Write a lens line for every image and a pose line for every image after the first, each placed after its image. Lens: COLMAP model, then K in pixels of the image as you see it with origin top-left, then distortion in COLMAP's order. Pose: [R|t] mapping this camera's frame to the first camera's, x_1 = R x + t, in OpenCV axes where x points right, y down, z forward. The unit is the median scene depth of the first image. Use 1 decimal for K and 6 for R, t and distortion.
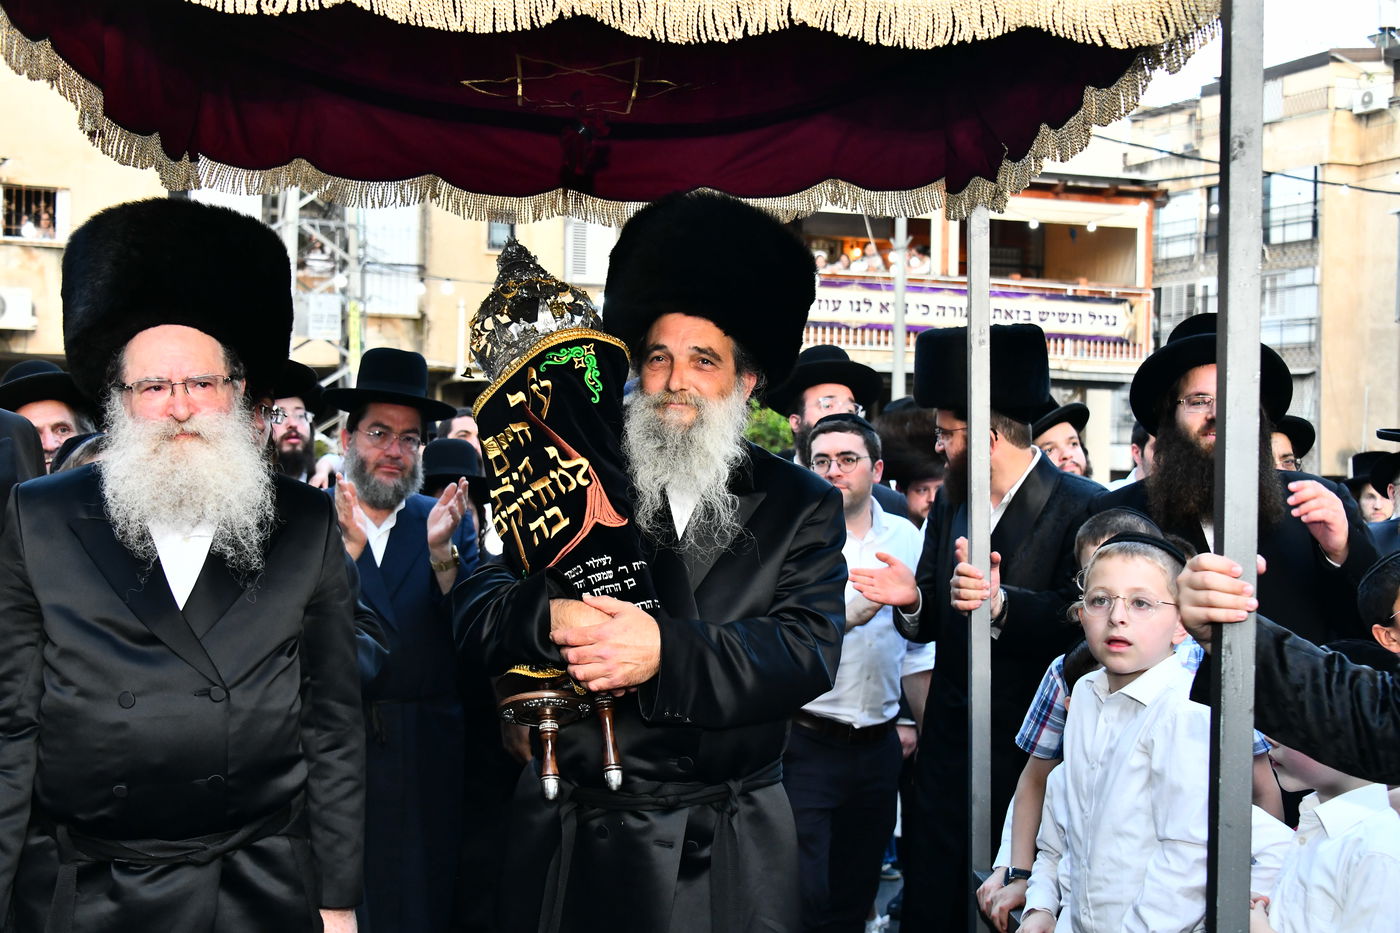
lens RADIAL K [[1789.7, 0, 700.0], [0, 1789.7, 466.5], [0, 0, 1]] dist [-0.013855, 0.067290]
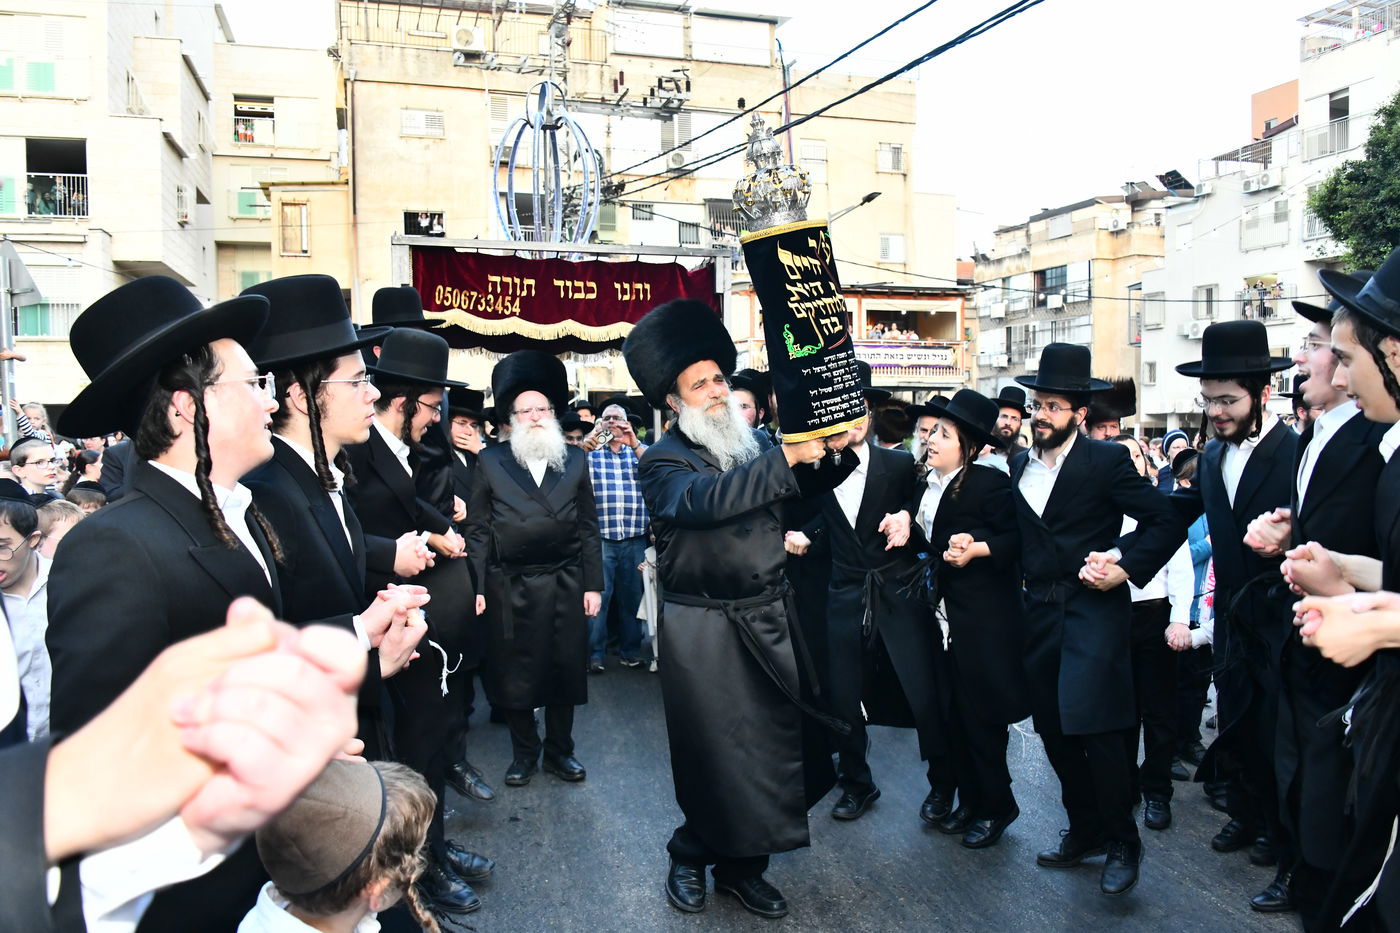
lens RADIAL K [[1064.2, 0, 700.0], [0, 1064.2, 466.5], [0, 0, 1]] dist [-0.043865, -0.009202]
pose [[0.997366, -0.021974, -0.069118, 0.015889], [0.024298, 0.999161, 0.032964, -0.001759], [0.068336, -0.034556, 0.997064, -0.117639]]
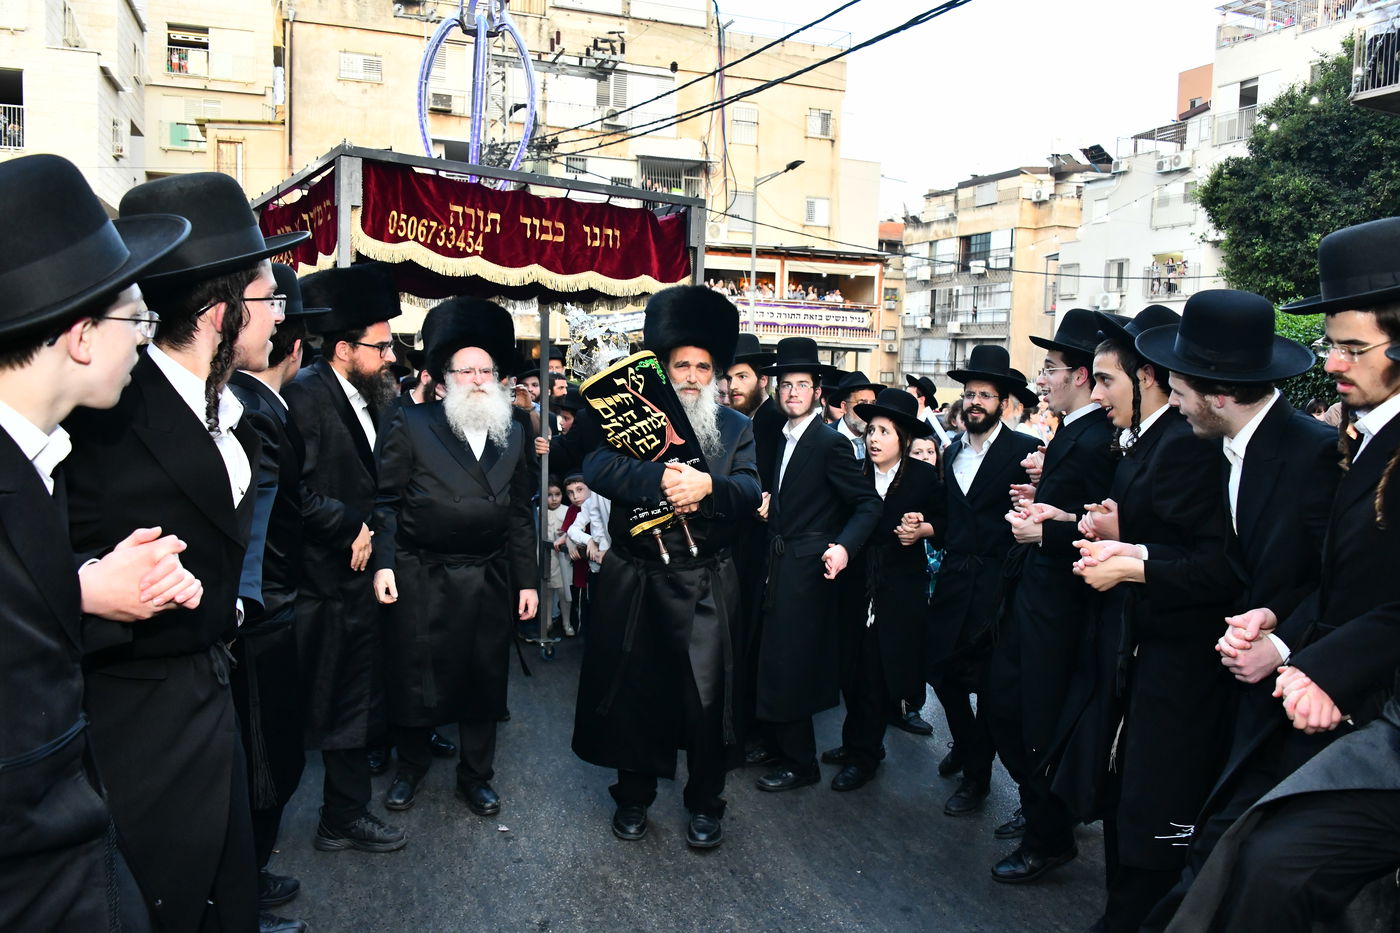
lens RADIAL K [[1064.2, 0, 700.0], [0, 1064.2, 466.5], [0, 0, 1]] dist [-0.043865, -0.009202]
pose [[0.999884, 0.014479, -0.004815, 0.022401], [-0.014036, 0.996536, 0.081967, -0.003983], [0.005985, -0.081890, 0.996623, -0.142498]]
